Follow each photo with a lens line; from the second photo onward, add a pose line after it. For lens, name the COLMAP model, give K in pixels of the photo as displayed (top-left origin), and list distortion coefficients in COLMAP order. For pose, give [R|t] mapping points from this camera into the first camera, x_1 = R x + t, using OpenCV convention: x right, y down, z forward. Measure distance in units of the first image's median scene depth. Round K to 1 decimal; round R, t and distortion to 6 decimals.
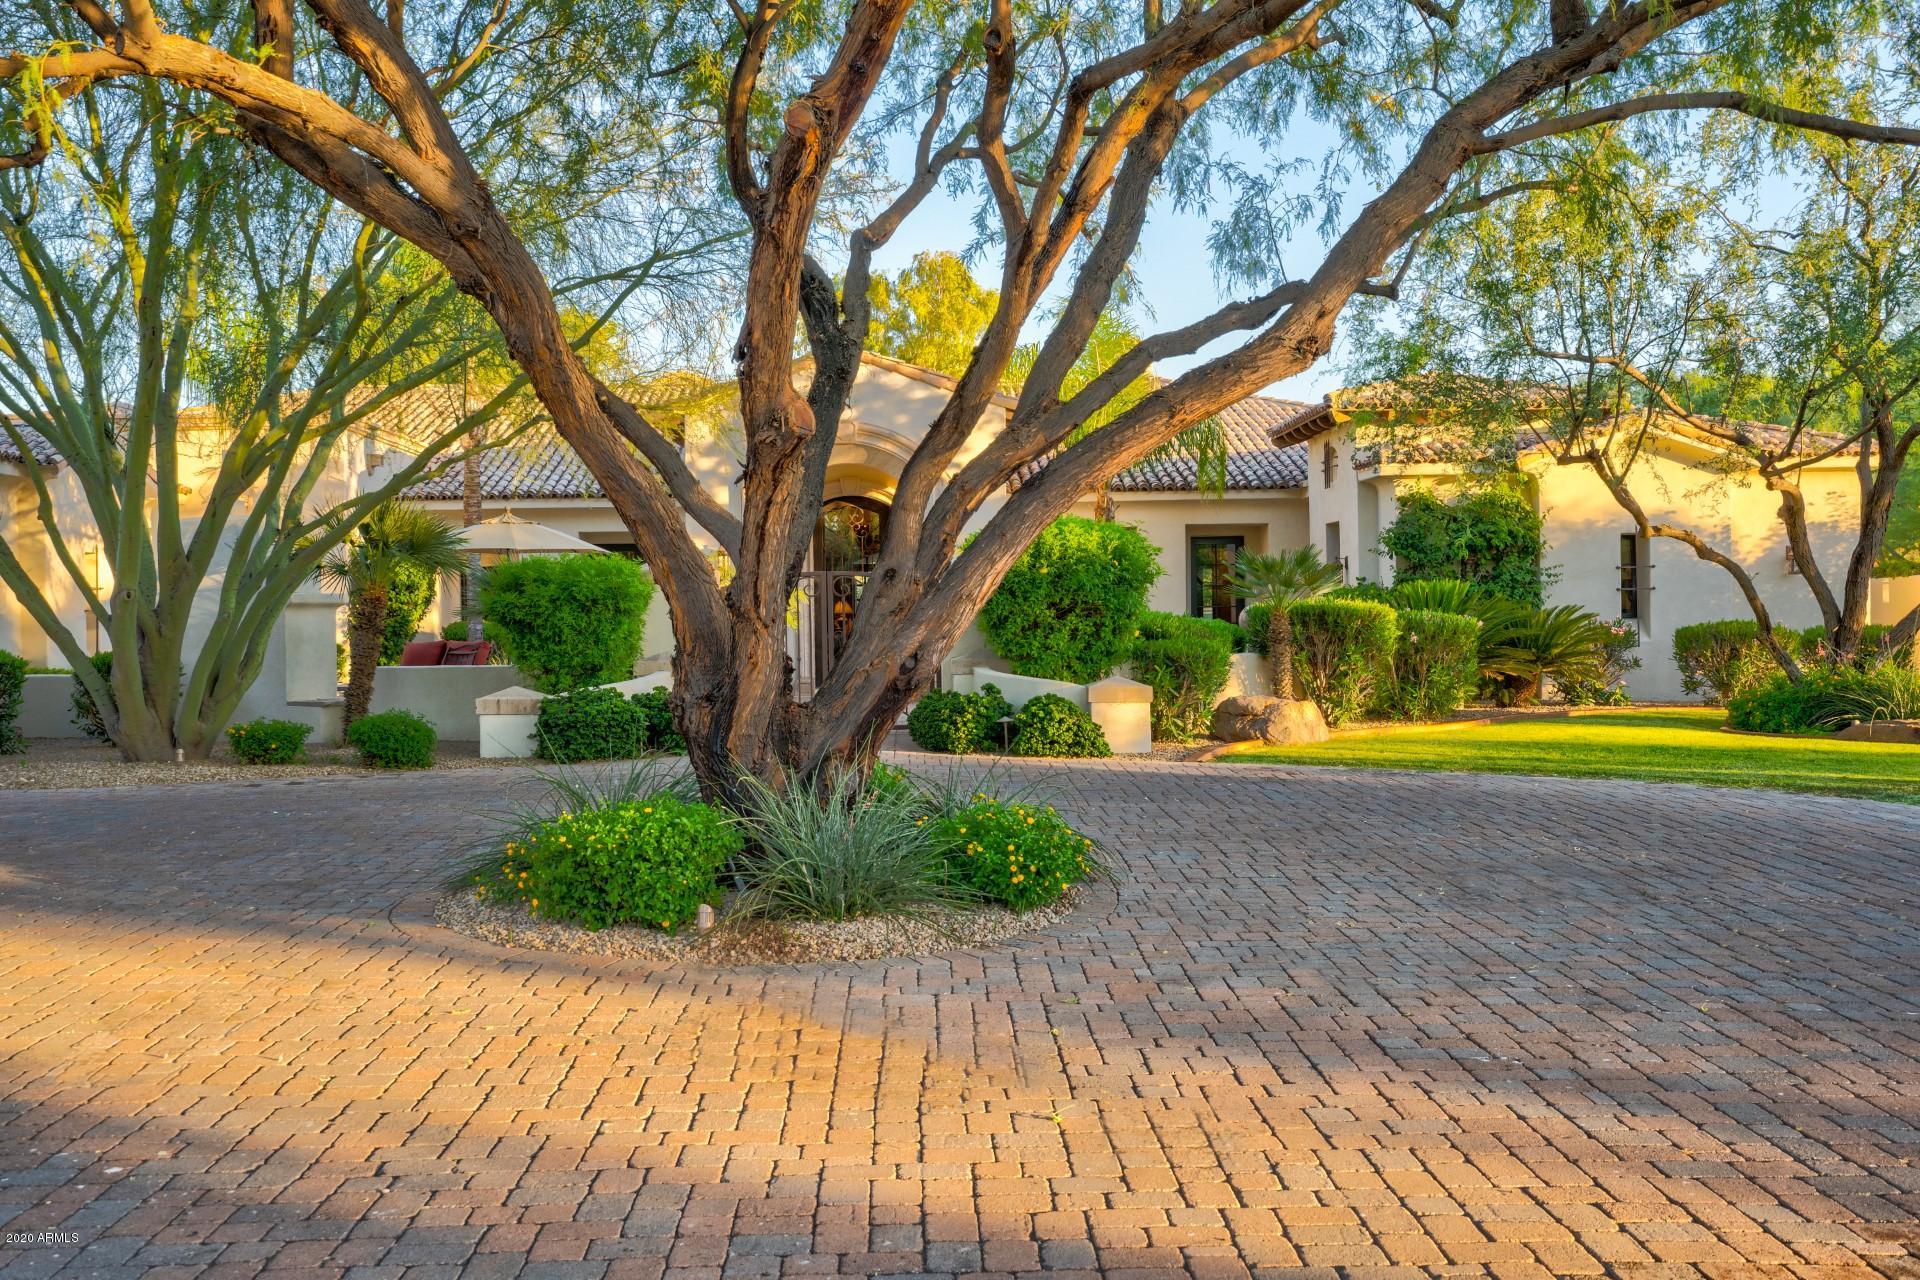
lens RADIAL K [[1849.1, 0, 960.0], [0, 1849.1, 640.0], [0, 0, 1]] dist [0.045163, 0.003159]
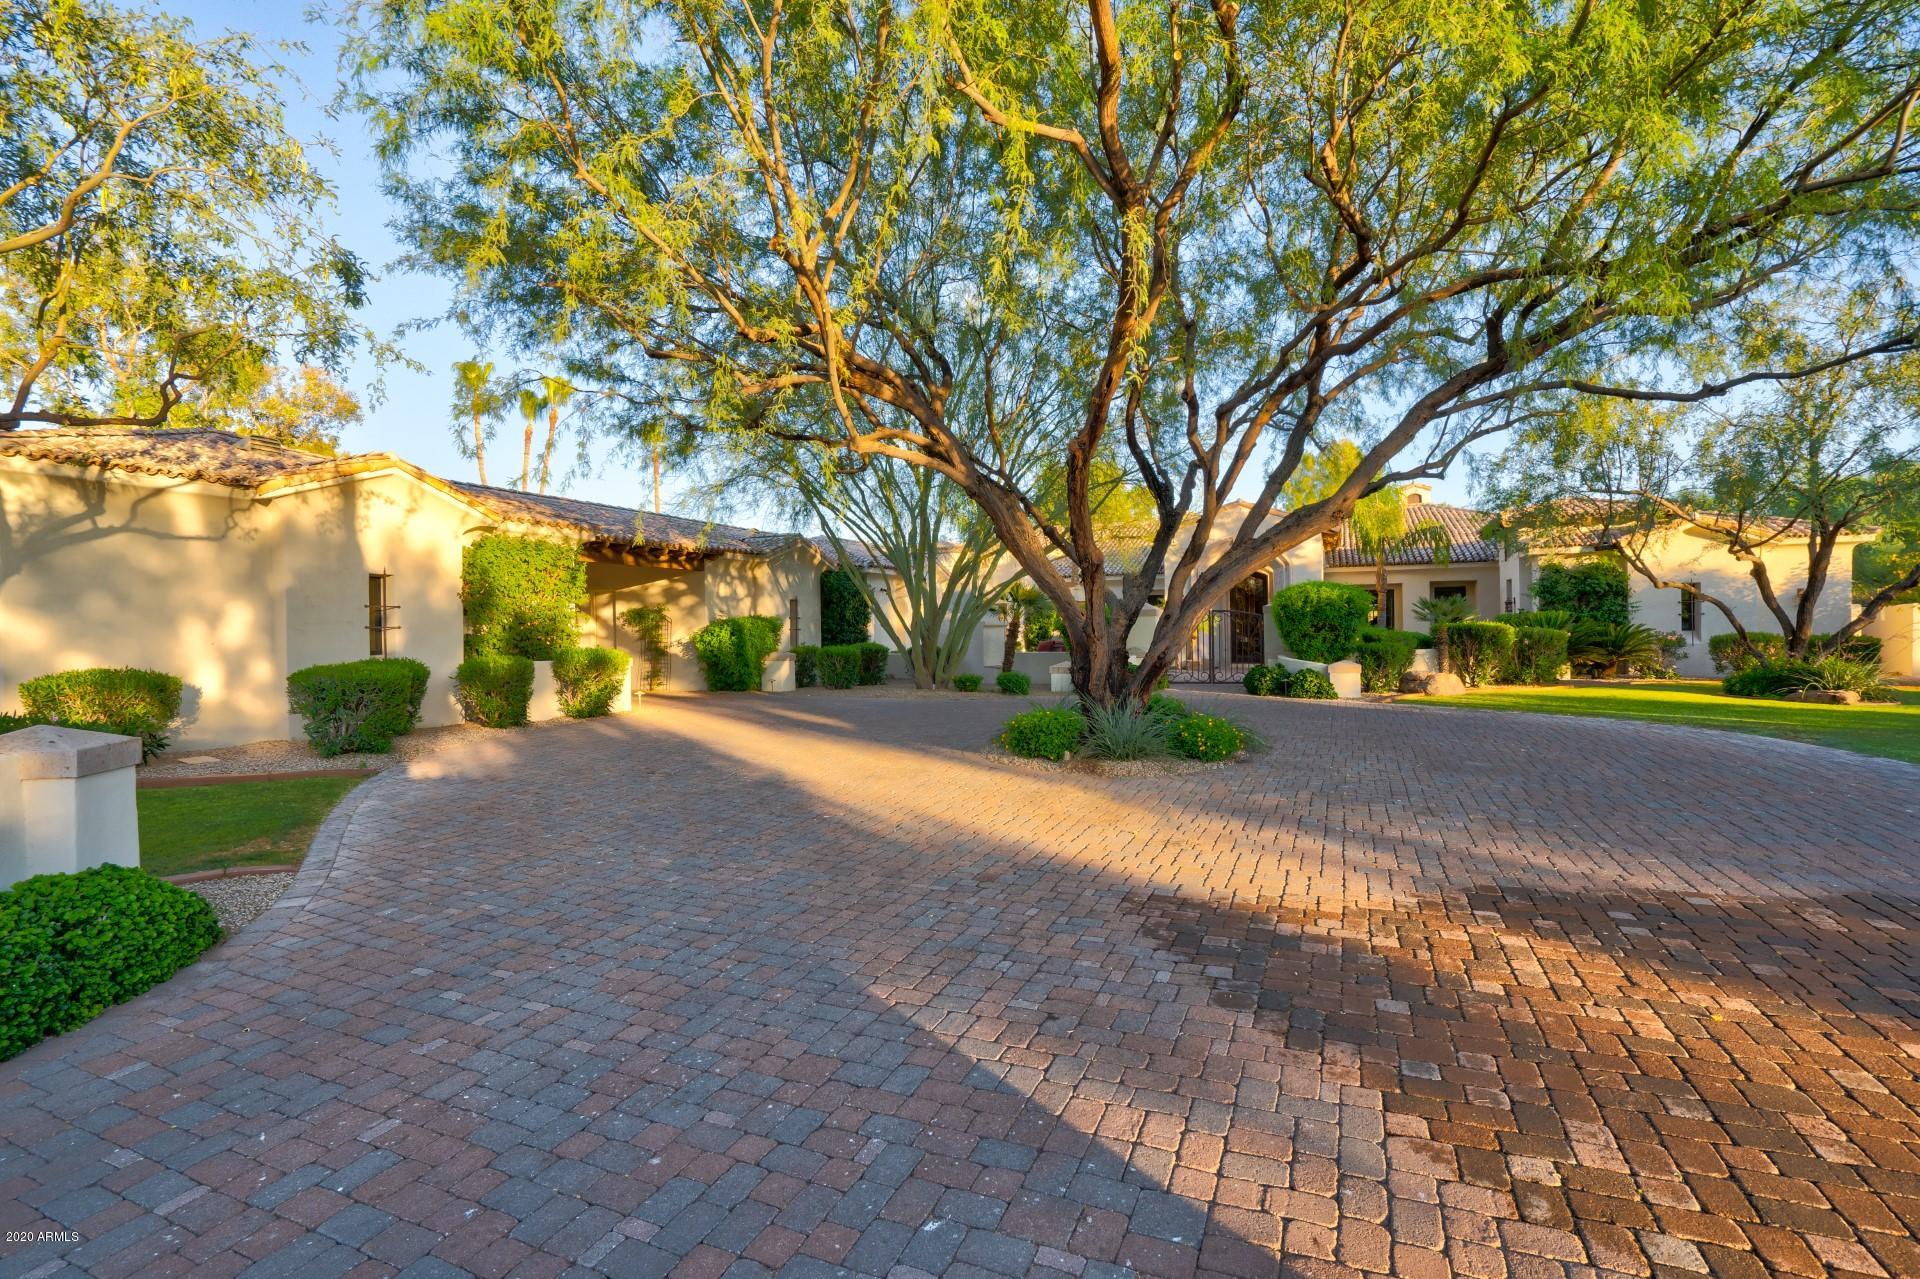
lens RADIAL K [[894.0, 0, 959.3], [0, 894.0, 643.4], [0, 0, 1]] dist [-0.064095, 0.027045]
pose [[0.906372, 0.005166, -0.422450, 0.105809], [-0.002129, 0.999968, 0.007659, -0.005494], [0.422476, -0.006042, 0.906354, -0.070713]]
